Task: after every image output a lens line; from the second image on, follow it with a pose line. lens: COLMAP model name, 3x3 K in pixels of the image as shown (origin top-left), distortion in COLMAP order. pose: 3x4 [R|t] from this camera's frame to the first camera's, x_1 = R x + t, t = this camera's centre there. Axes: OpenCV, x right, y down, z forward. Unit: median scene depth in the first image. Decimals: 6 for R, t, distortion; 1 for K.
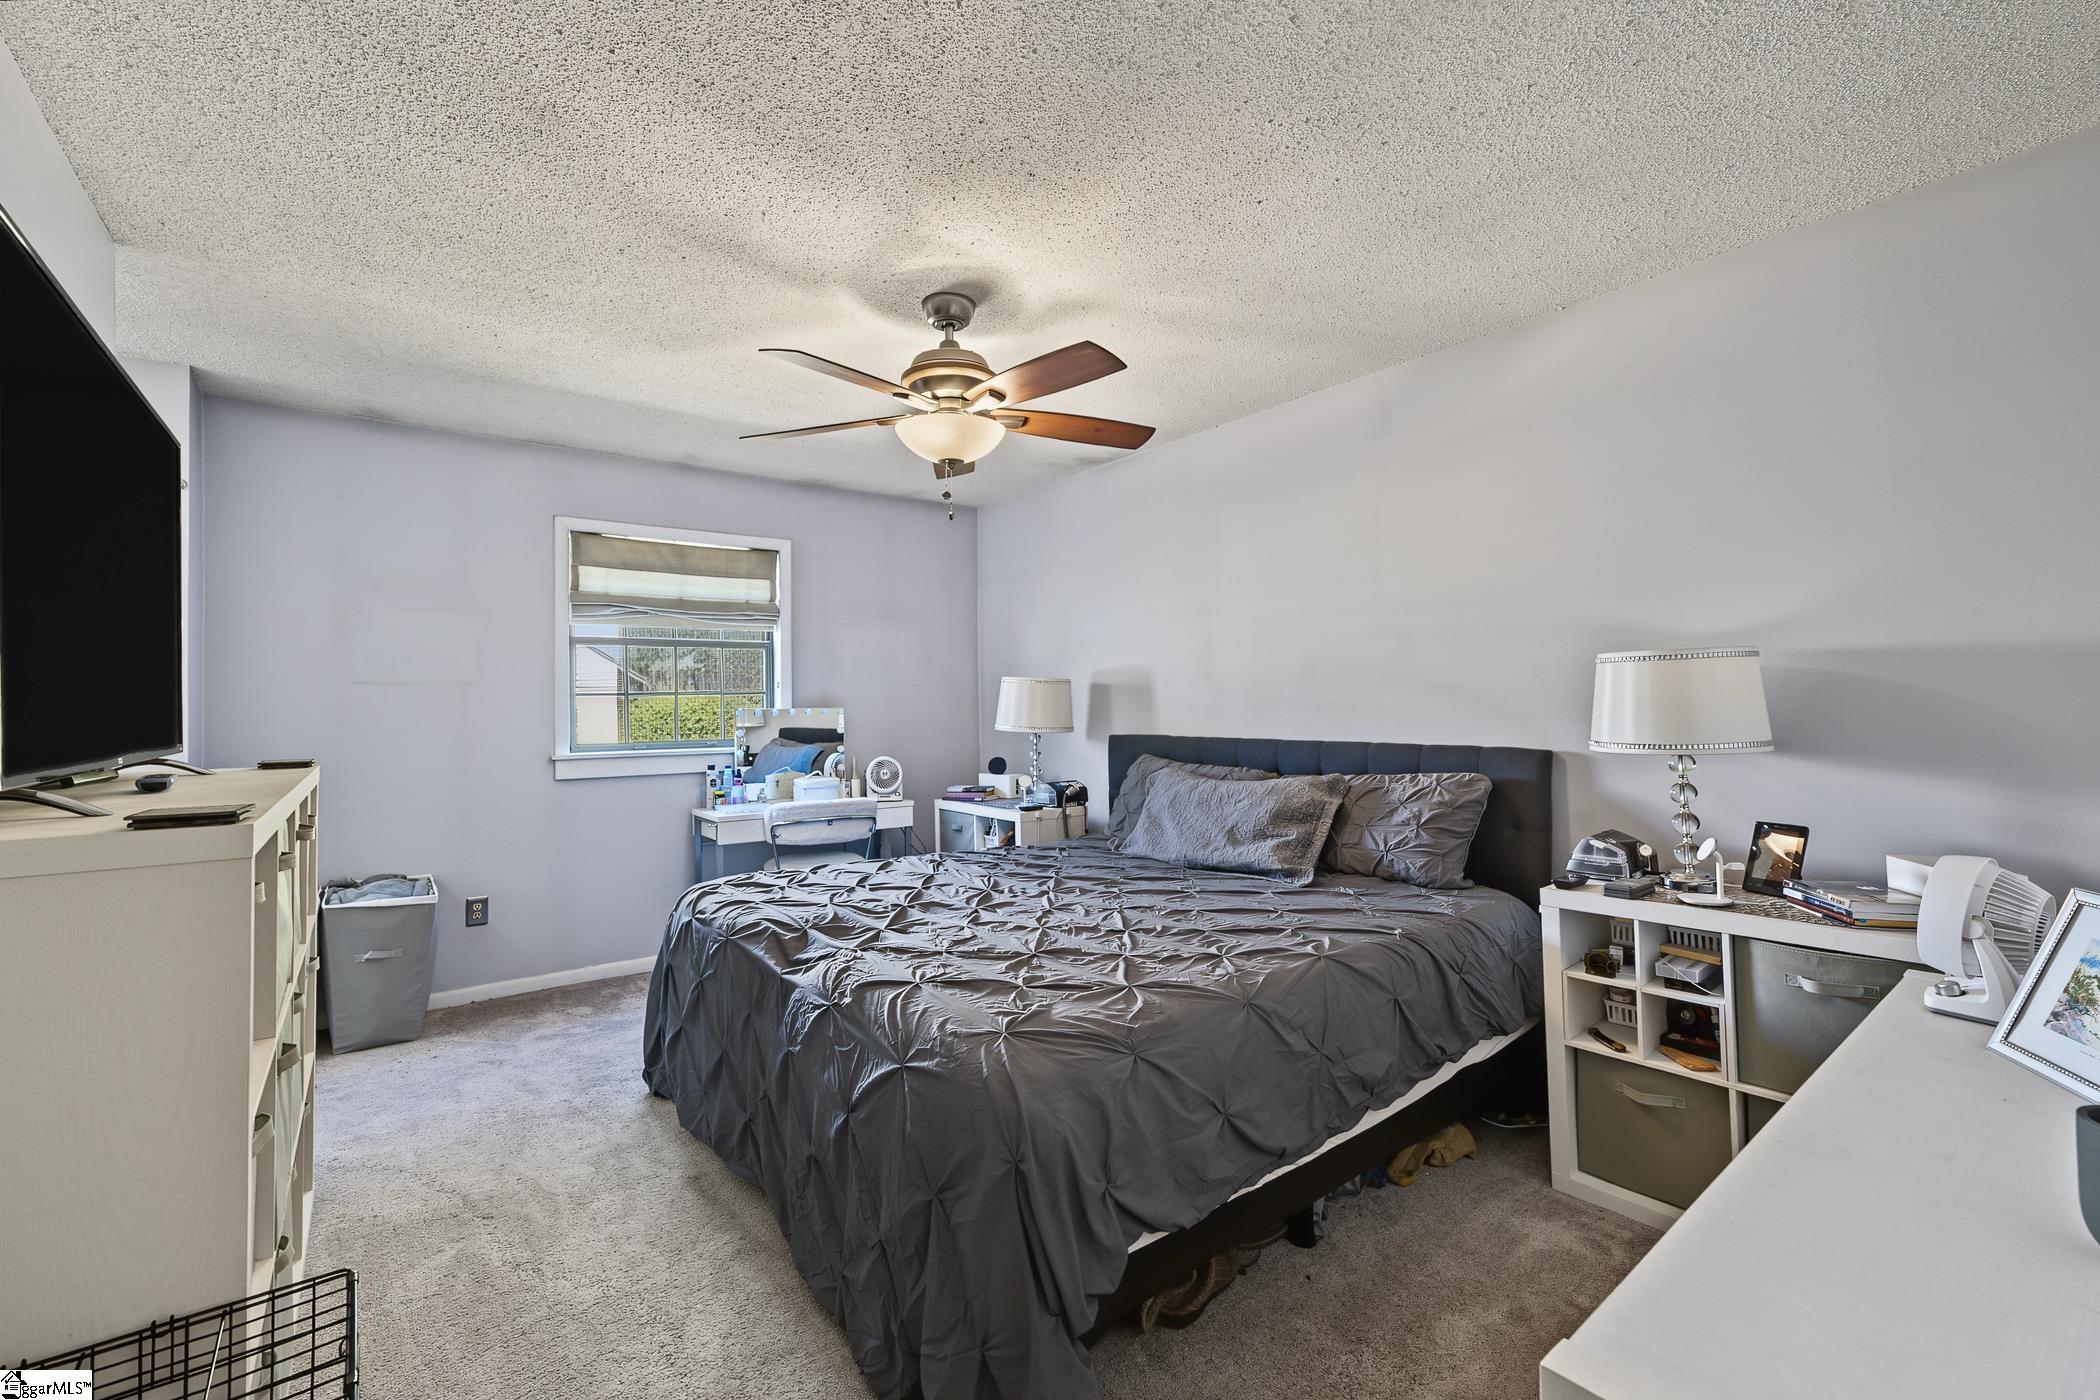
lens RADIAL K [[862.1, 0, 1032.4], [0, 862.1, 710.9], [0, 0, 1]] dist [0.001020, 0.000168]
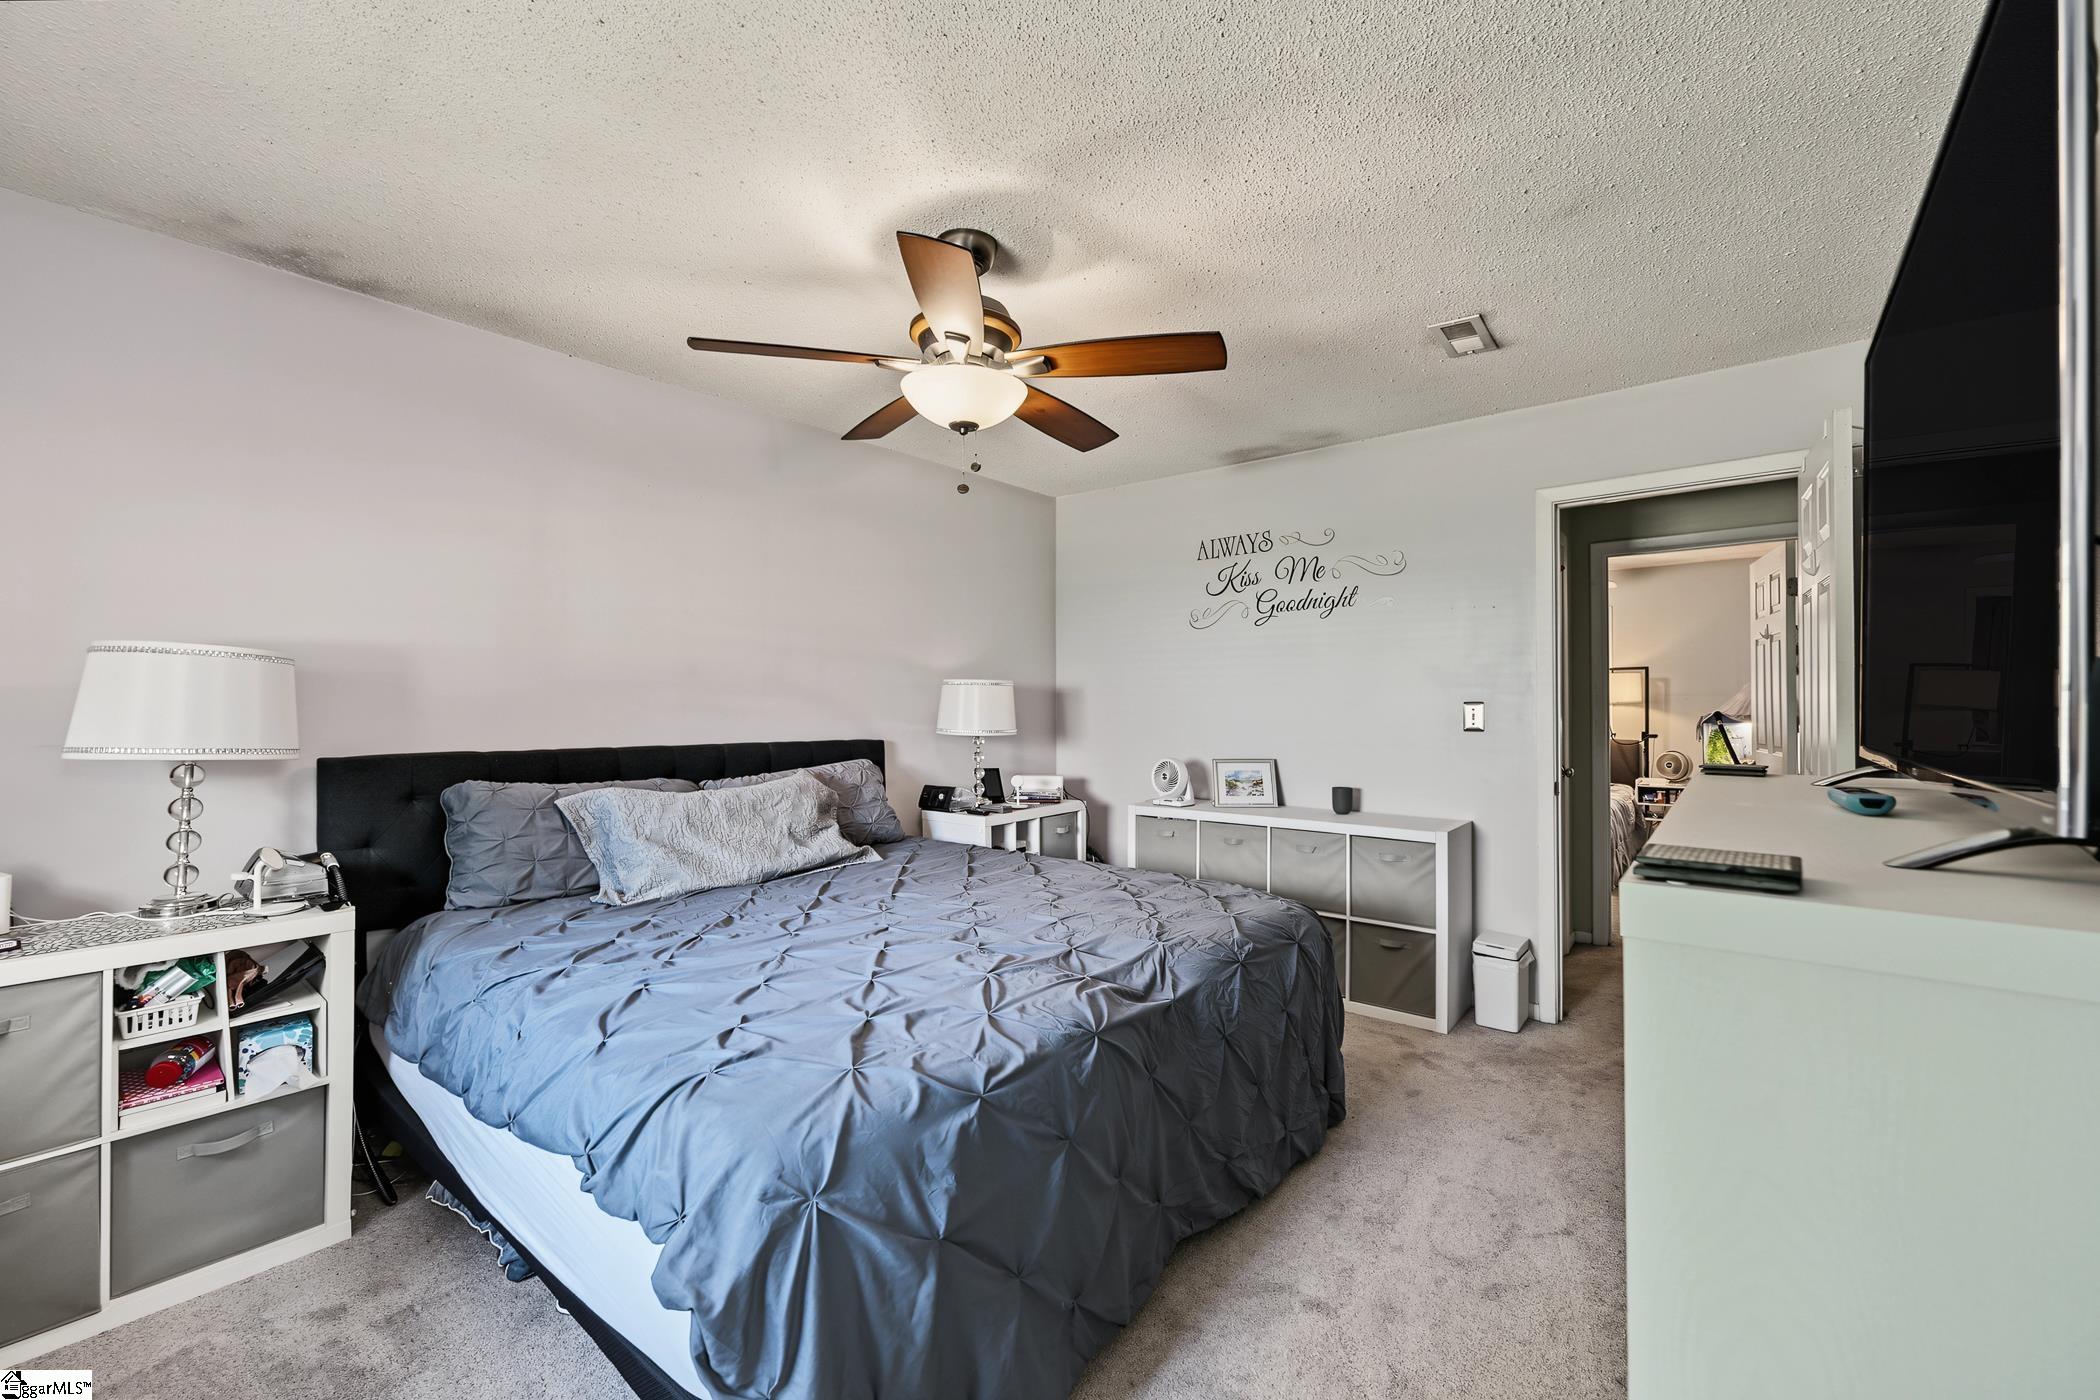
lens RADIAL K [[862.1, 0, 1032.4], [0, 862.1, 710.9], [0, 0, 1]] dist [0.001020, 0.000168]
pose [[-0.208100, 0.002220, 0.978105, -0.823159], [-0.000597, 0.999997, -0.002397, -0.001438], [-0.978107, -0.001083, -0.208098, 0.951877]]
